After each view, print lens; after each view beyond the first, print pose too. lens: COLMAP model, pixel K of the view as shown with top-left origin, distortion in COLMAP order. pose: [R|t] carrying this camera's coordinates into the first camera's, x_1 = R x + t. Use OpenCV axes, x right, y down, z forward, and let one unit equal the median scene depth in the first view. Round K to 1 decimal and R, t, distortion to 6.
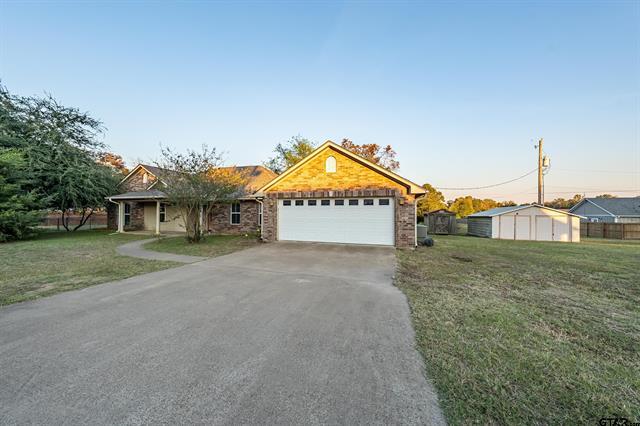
lens RADIAL K [[215.1, 0, 320.0], [0, 215.1, 213.0], [0, 0, 1]] dist [-0.001273, -0.000041]
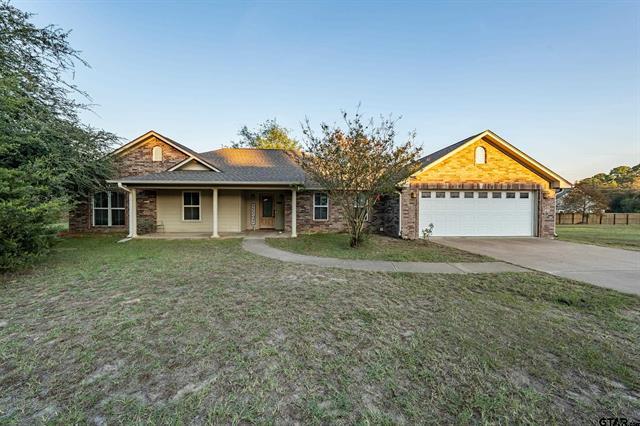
lens RADIAL K [[215.1, 0, 320.0], [0, 215.1, 213.0], [0, 0, 1]] dist [-0.001273, -0.000041]
pose [[0.939019, -0.012126, 0.343652, -0.892679], [0.001476, 0.999511, 0.031236, 0.000498], [-0.343862, -0.028824, 0.938578, 0.316827]]
